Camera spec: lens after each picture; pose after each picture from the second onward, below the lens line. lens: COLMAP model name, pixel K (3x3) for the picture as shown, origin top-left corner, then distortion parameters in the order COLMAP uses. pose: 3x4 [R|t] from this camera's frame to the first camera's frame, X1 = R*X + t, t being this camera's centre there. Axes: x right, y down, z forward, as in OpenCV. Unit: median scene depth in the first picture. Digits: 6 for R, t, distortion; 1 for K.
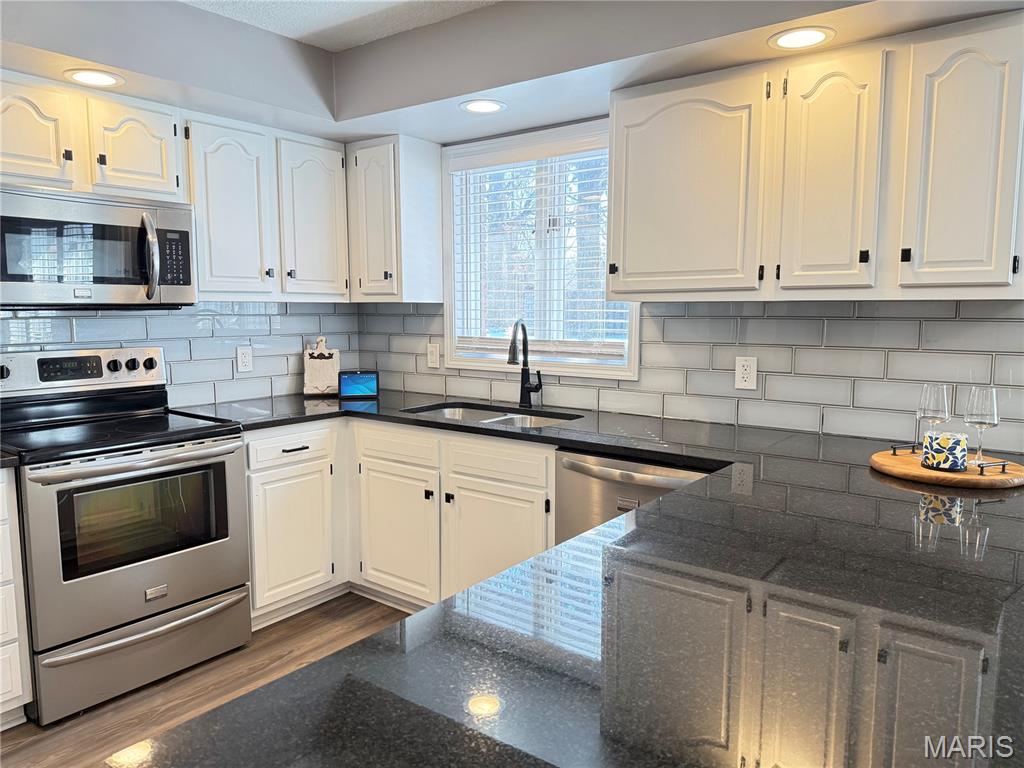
lens RADIAL K [[725.9, 0, 509.4], [0, 725.9, 377.1], [0, 0, 1]] dist [0.061583, -0.019429]
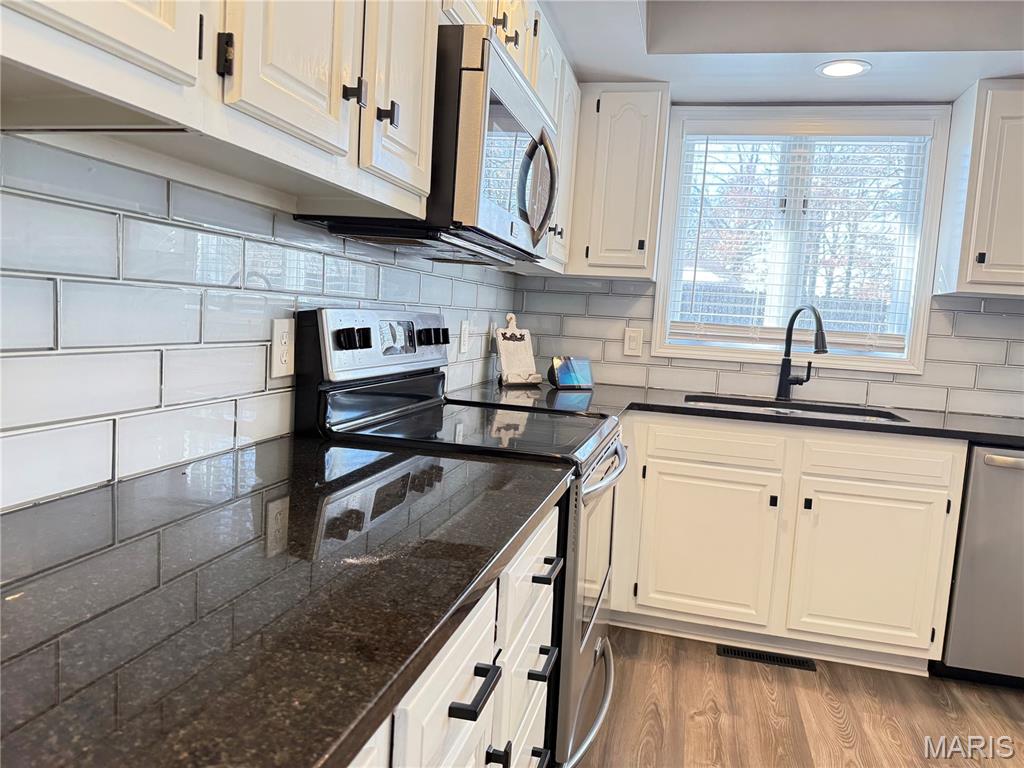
lens RADIAL K [[725.9, 0, 512.6], [0, 725.9, 374.3], [0, 0, 1]] dist [0.061583, -0.019429]
pose [[0.916613, 0.021616, 0.399190, -0.661169], [-0.021861, 0.999753, -0.003941, 0.018164], [-0.399177, -0.005115, 0.916860, 0.283946]]
